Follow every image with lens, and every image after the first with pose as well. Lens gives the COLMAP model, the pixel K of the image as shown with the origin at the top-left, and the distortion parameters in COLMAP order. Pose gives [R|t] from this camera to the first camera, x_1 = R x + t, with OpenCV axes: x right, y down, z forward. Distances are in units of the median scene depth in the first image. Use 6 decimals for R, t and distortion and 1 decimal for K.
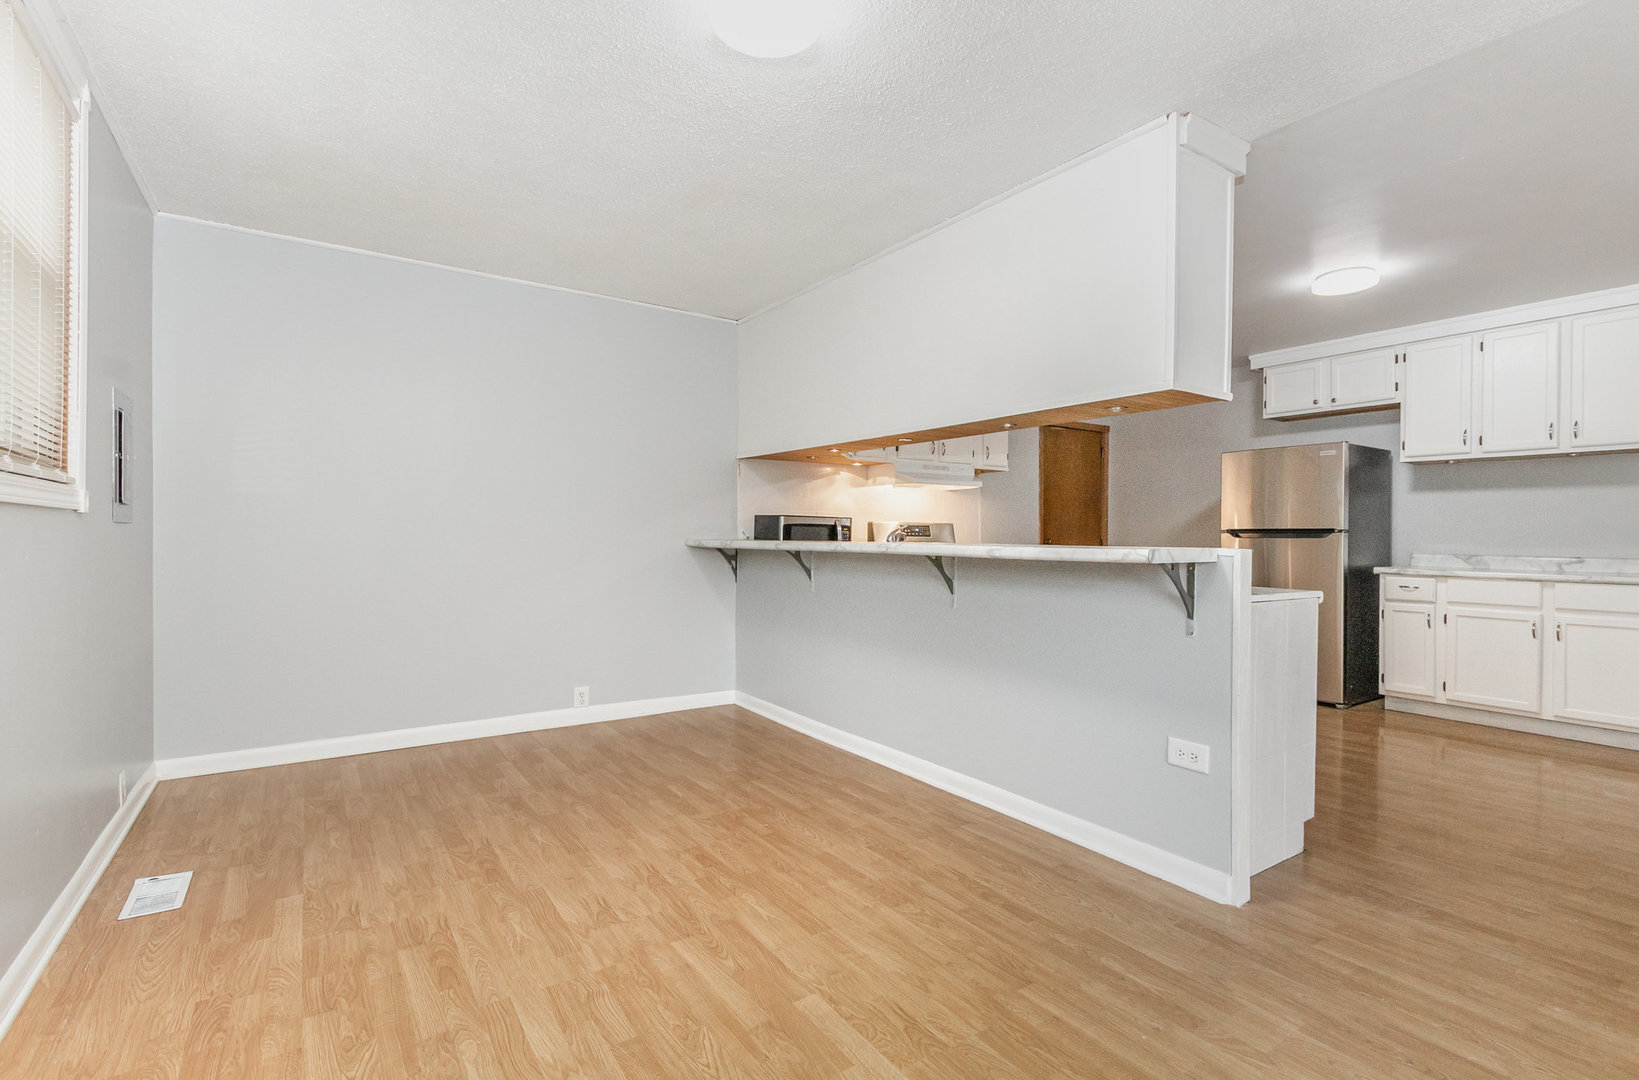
lens RADIAL K [[750.9, 0, 817.9], [0, 750.9, 535.4], [0, 0, 1]] dist [0.001747, -0.000943]
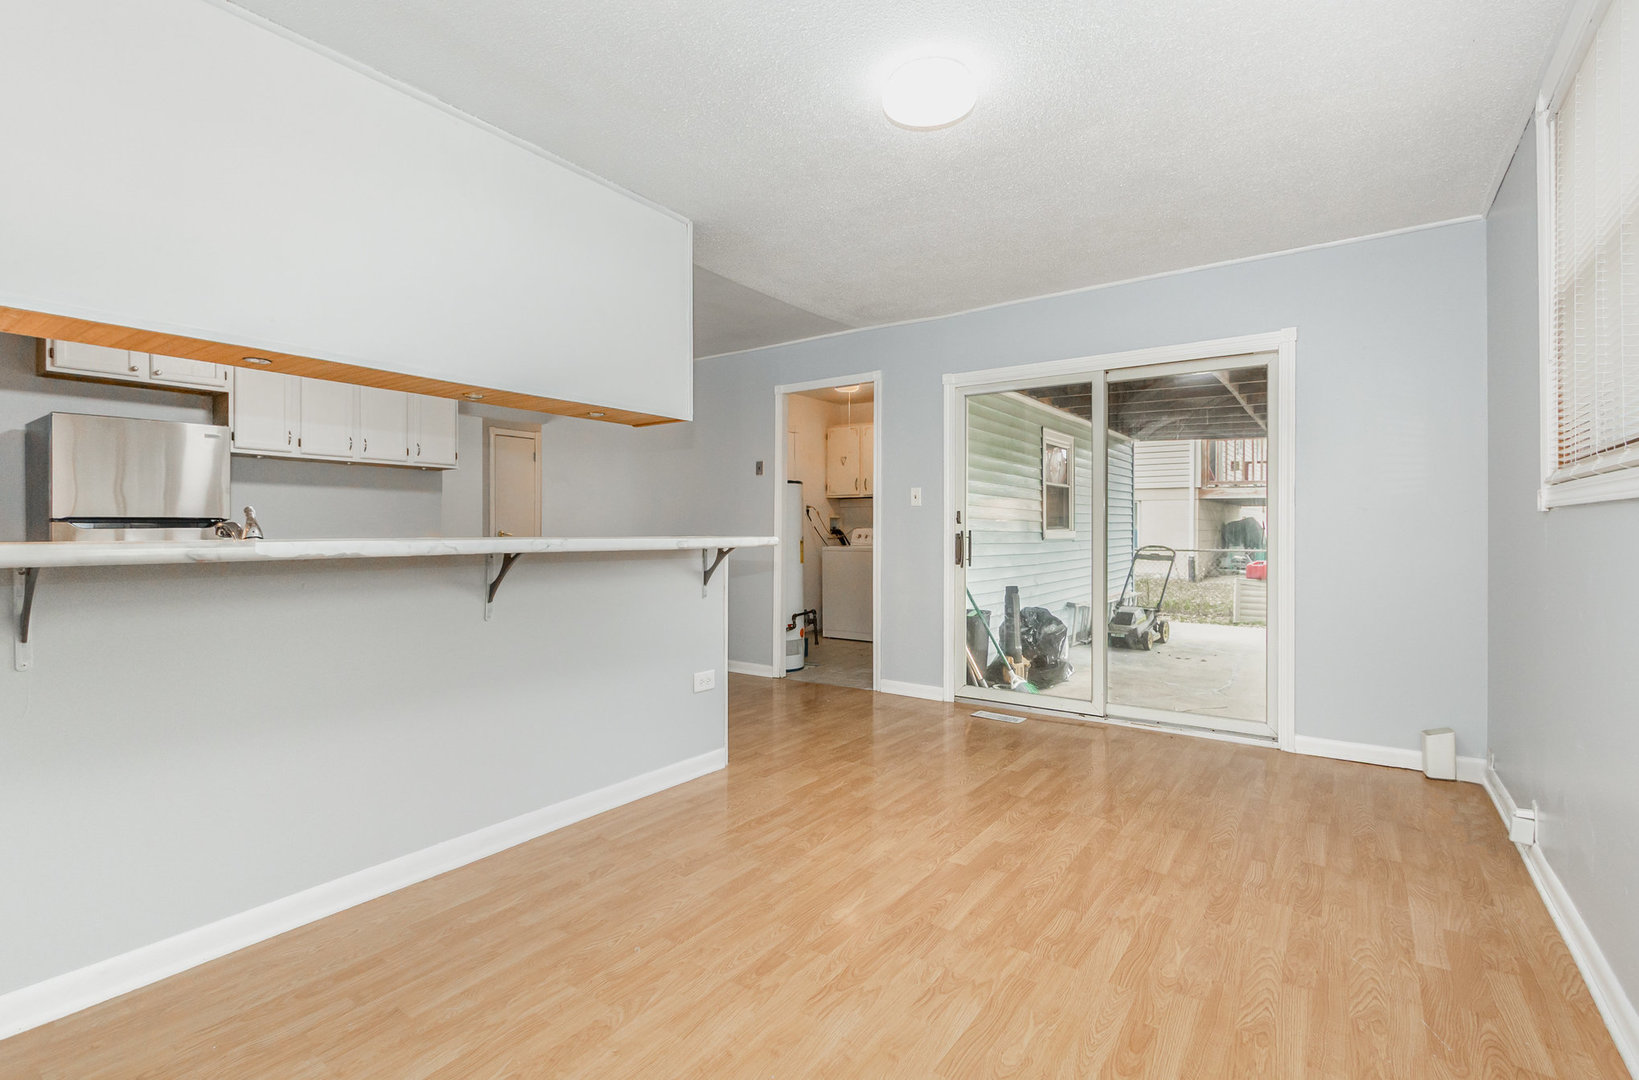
lens RADIAL K [[750.9, 0, 819.9], [0, 750.9, 532.0], [0, 0, 1]] dist [0.001747, -0.000943]
pose [[-0.348270, -0.009120, 0.937350, -0.933505], [-0.002260, 0.999958, 0.008890, -0.004060], [-0.937392, 0.000978, -0.348276, 1.311762]]
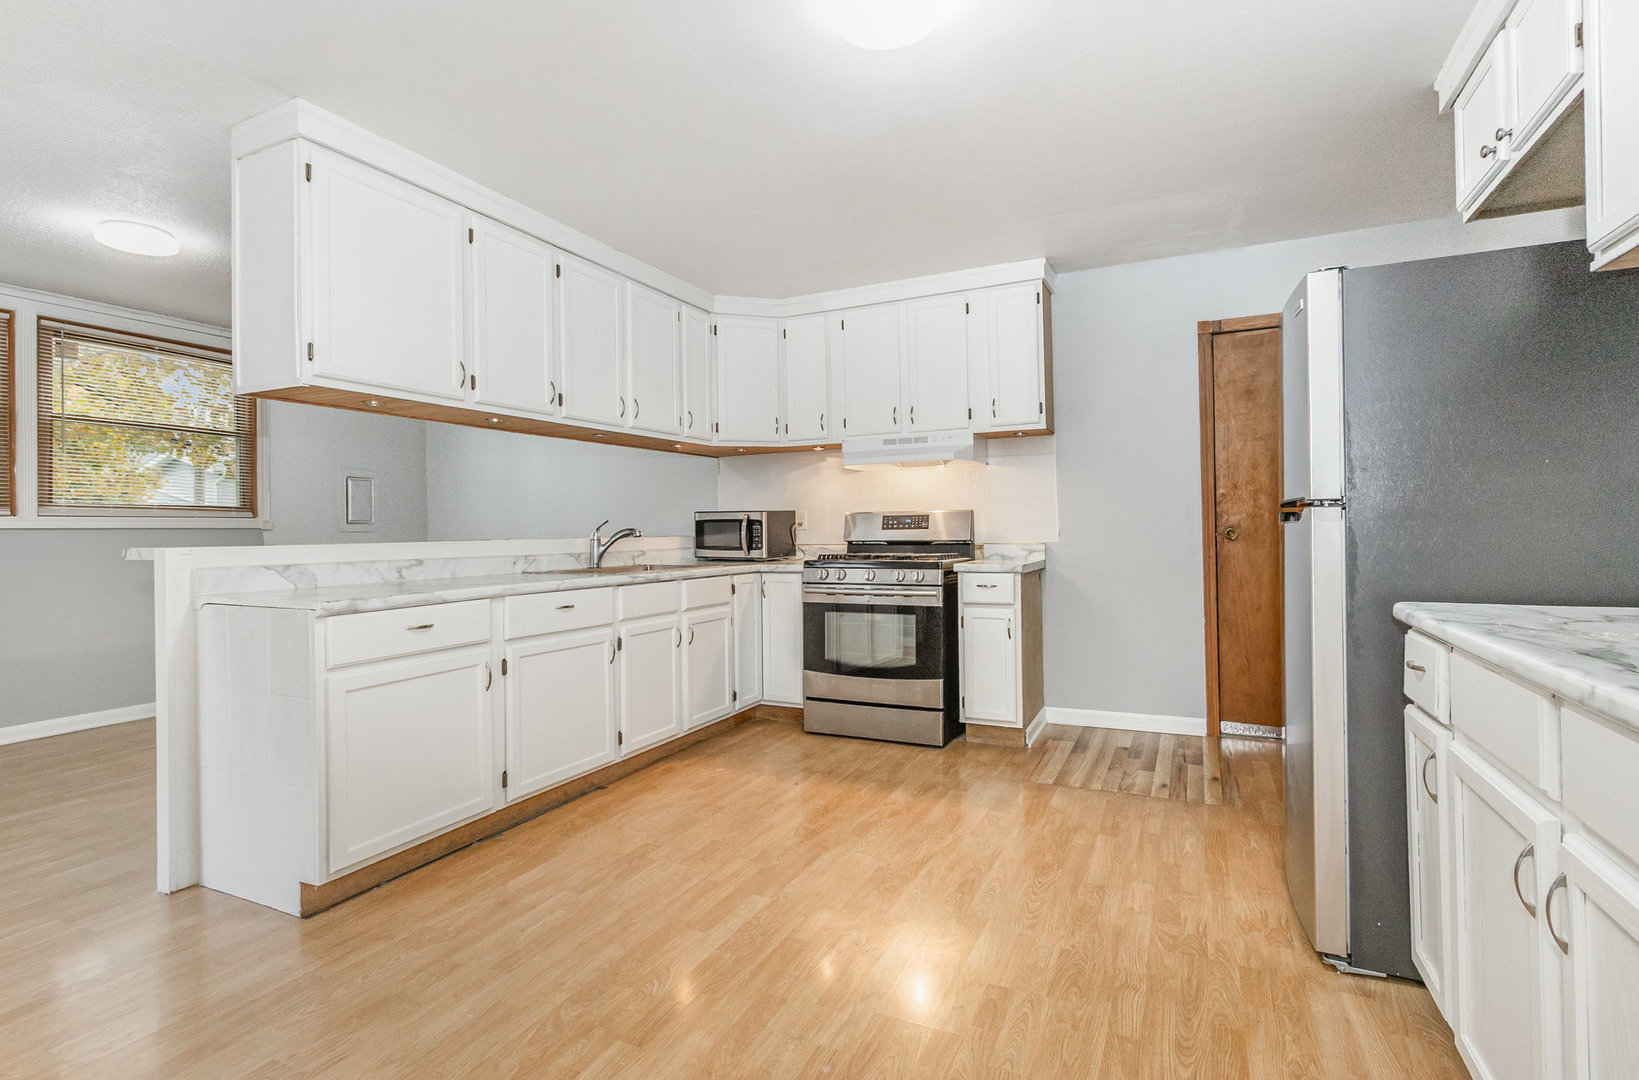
lens RADIAL K [[750.9, 0, 821.0], [0, 750.9, 537.9], [0, 0, 1]] dist [0.001747, -0.000943]
pose [[0.492141, -0.005939, -0.870495, 0.300406], [0.001290, 0.999981, -0.006093, 0.002873], [0.870515, 0.001876, 0.492139, 0.097790]]
